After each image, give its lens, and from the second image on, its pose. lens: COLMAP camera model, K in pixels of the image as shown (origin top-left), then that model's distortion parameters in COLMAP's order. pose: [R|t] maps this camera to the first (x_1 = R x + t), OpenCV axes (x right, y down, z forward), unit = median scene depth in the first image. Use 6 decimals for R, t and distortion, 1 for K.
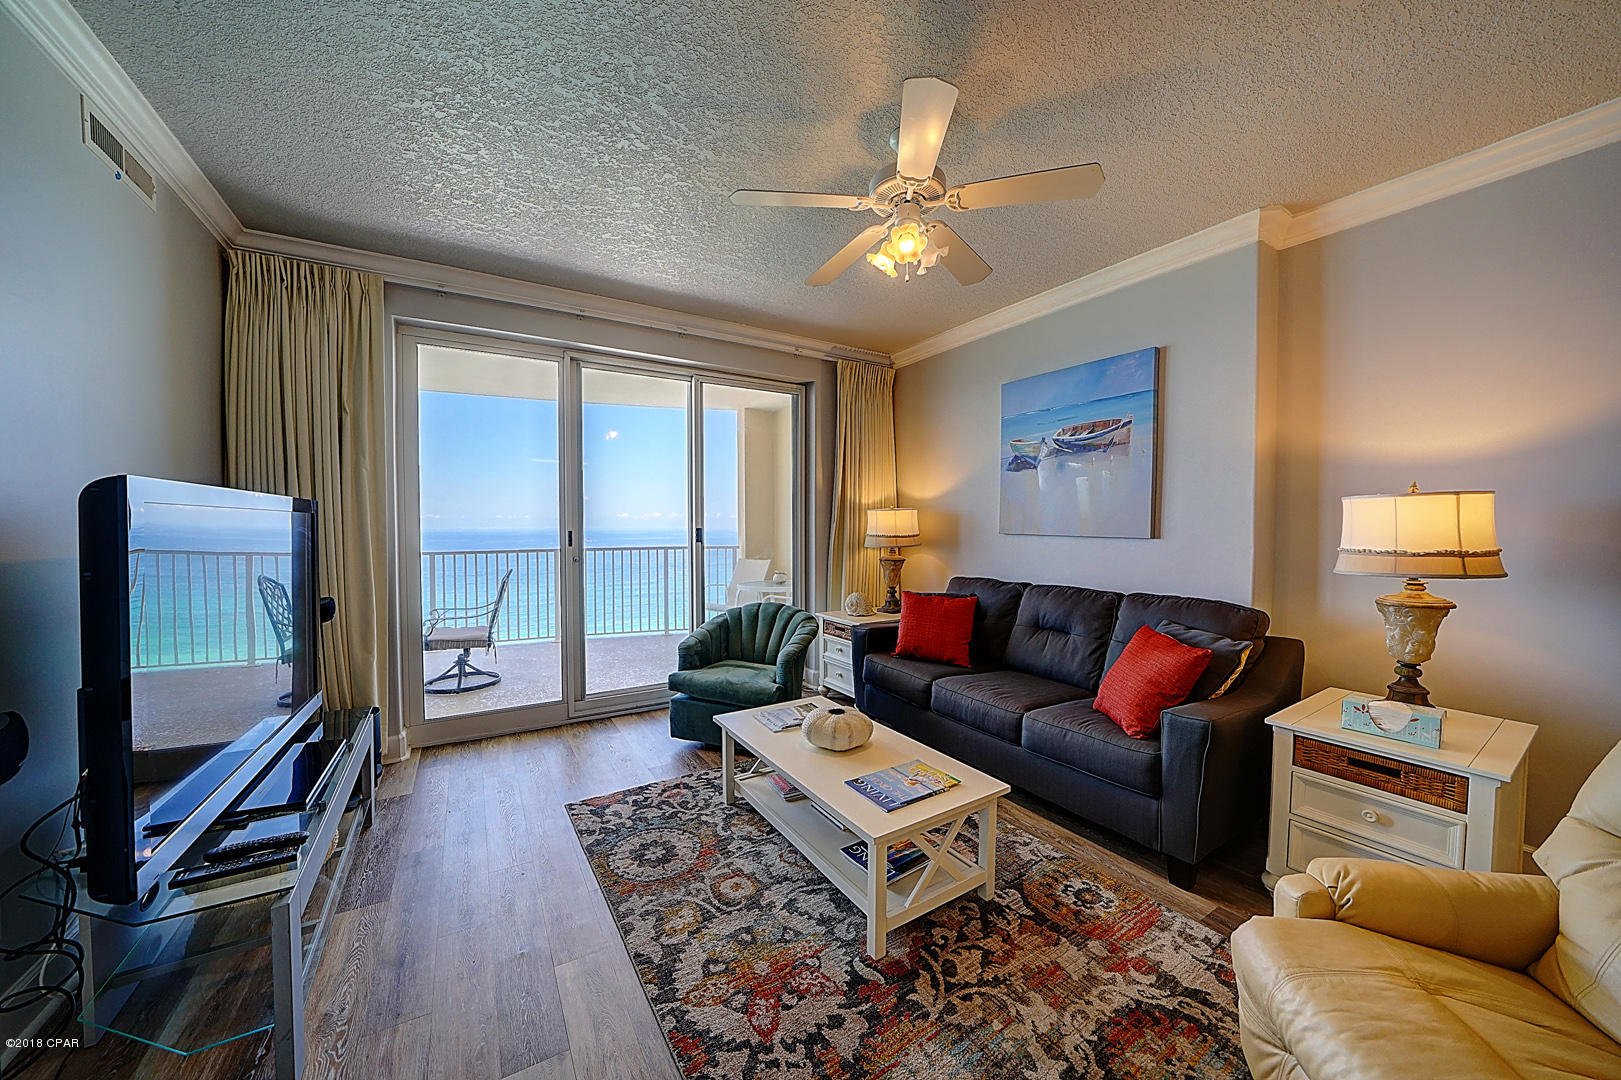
lens RADIAL K [[563.3, 0, 809.9], [0, 563.3, 538.2], [0, 0, 1]] dist [-0.027774, 0.004130]
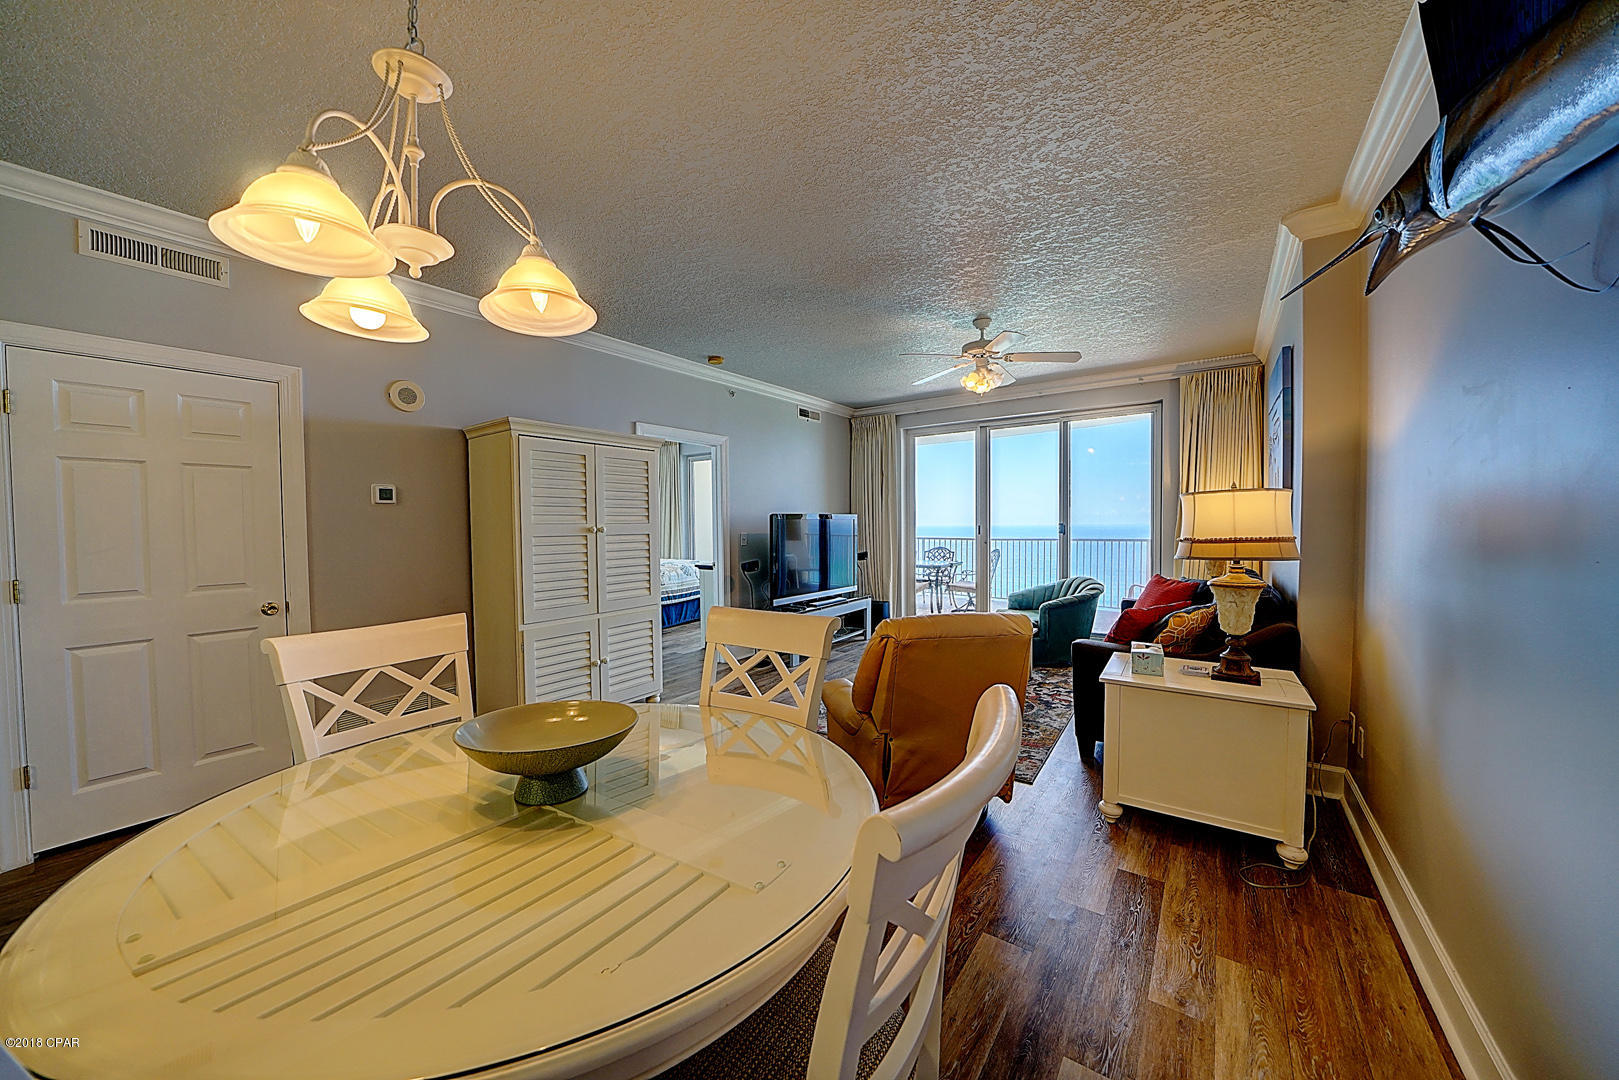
lens RADIAL K [[562.6, 0, 808.9], [0, 562.6, 538.2], [0, 0, 1]] dist [-0.027774, 0.004130]
pose [[0.383996, 0.017890, -0.923161, 1.192033], [-0.012068, 0.999824, 0.014356, 0.008423], [0.923256, 0.005628, 0.384145, -0.202151]]
